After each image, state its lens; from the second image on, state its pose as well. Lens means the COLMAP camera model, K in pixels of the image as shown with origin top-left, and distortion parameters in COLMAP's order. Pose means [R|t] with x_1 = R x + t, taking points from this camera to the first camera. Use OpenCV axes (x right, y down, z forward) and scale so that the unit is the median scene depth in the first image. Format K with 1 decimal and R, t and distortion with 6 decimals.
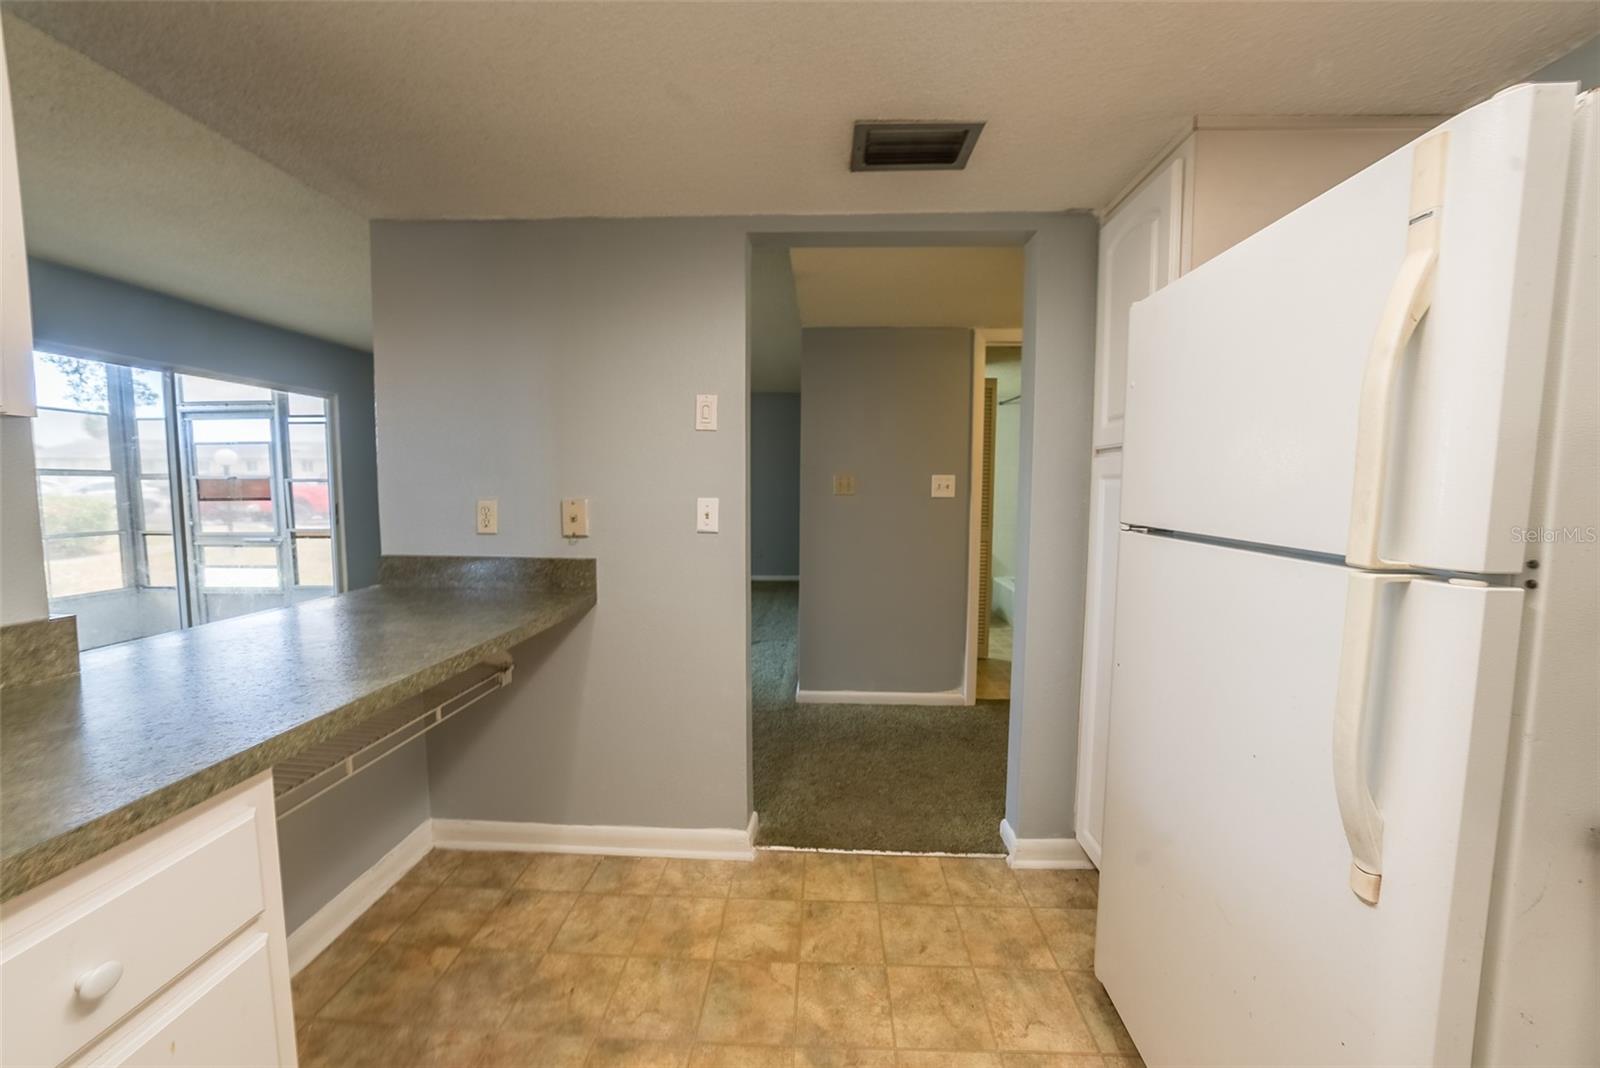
lens RADIAL K [[563.0, 0, 805.7], [0, 563.0, 526.1], [0, 0, 1]] dist [-0.028876, 0.005035]
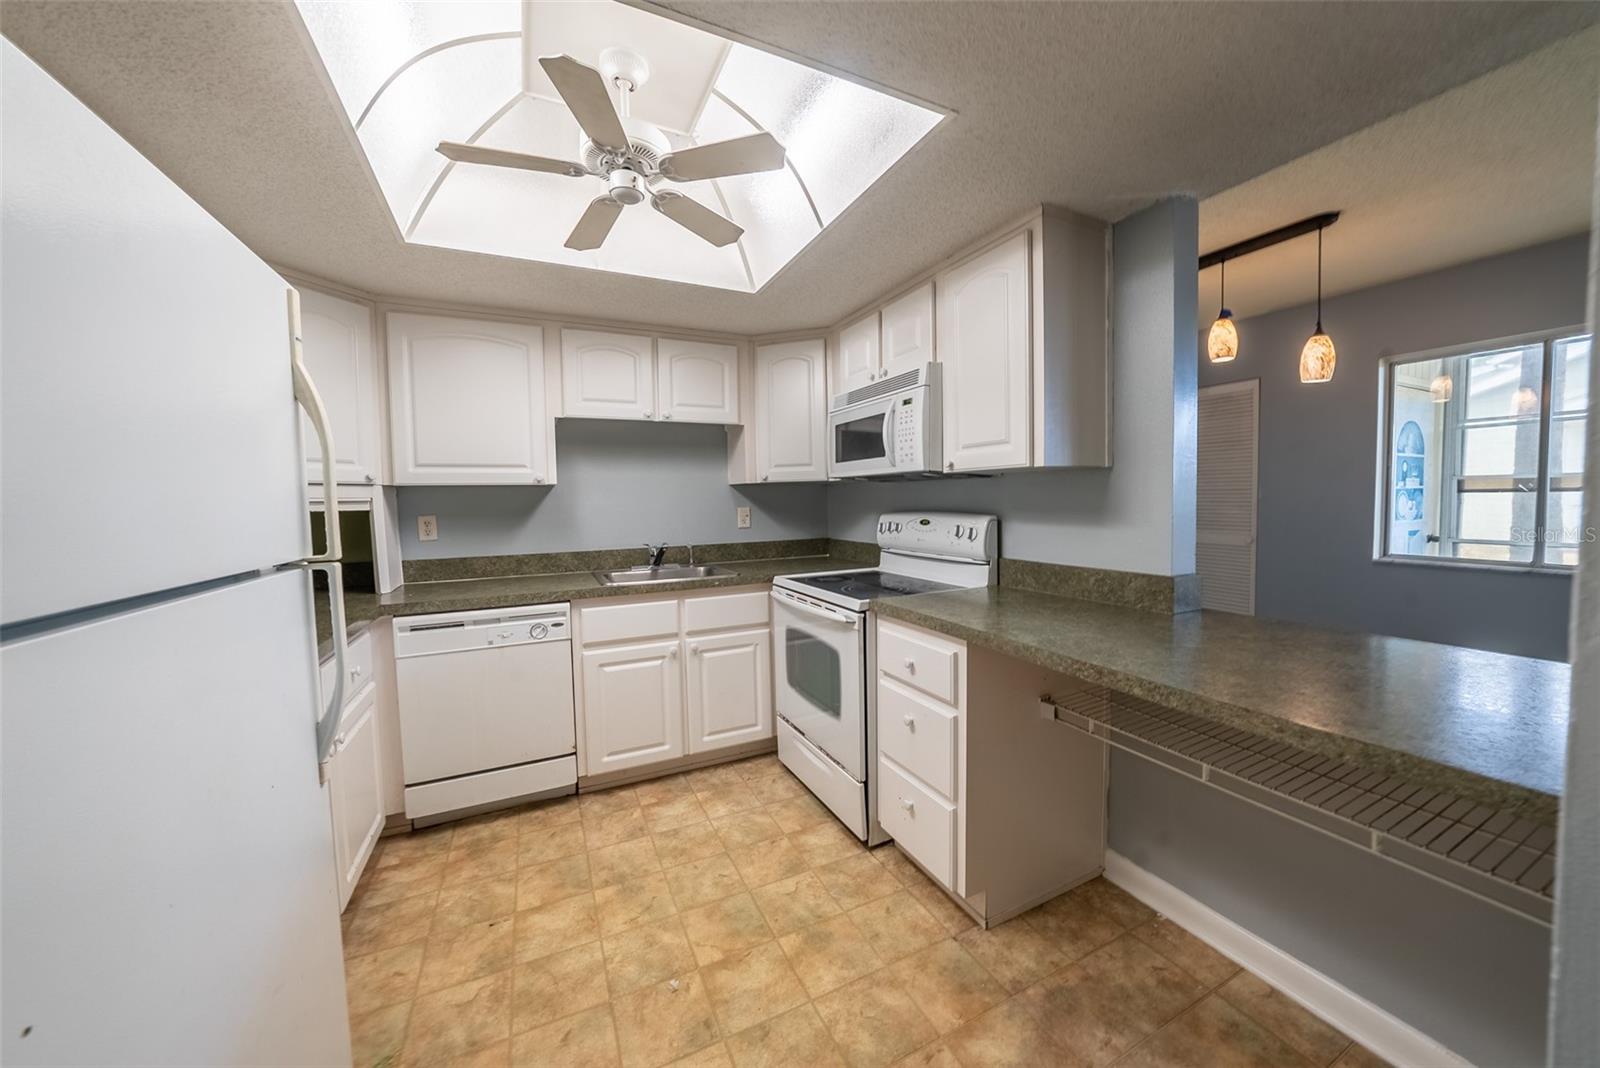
lens RADIAL K [[563.0, 0, 805.7], [0, 563.0, 526.1], [0, 0, 1]] dist [-0.028876, 0.005035]
pose [[-0.882830, 0.034331, -0.468436, 0.264991], [-0.022745, 0.993030, 0.115644, -0.147328], [0.469141, 0.112748, -0.875896, 1.905660]]
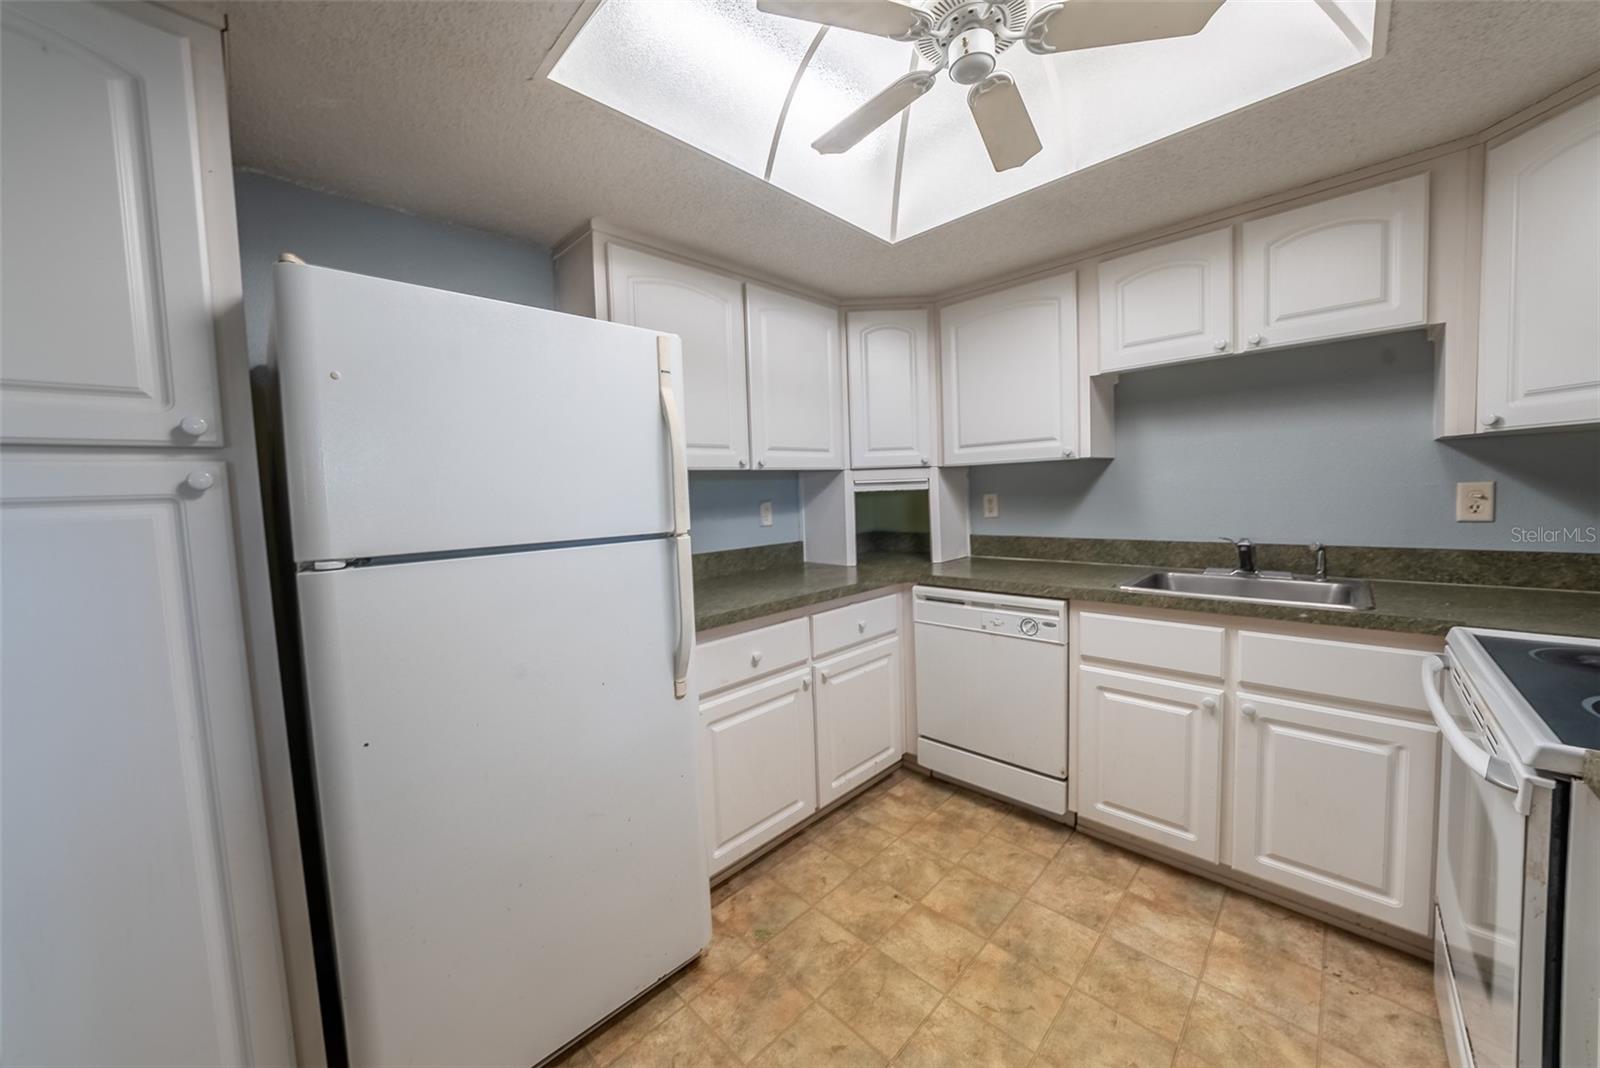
lens RADIAL K [[563.0, 0, 805.7], [0, 563.0, 526.1], [0, 0, 1]] dist [-0.028876, 0.005035]
pose [[-0.739208, -0.018681, 0.673218, -0.304157], [0.085881, 0.988840, 0.121738, -0.121085], [-0.667979, 0.147807, -0.729354, 1.571182]]
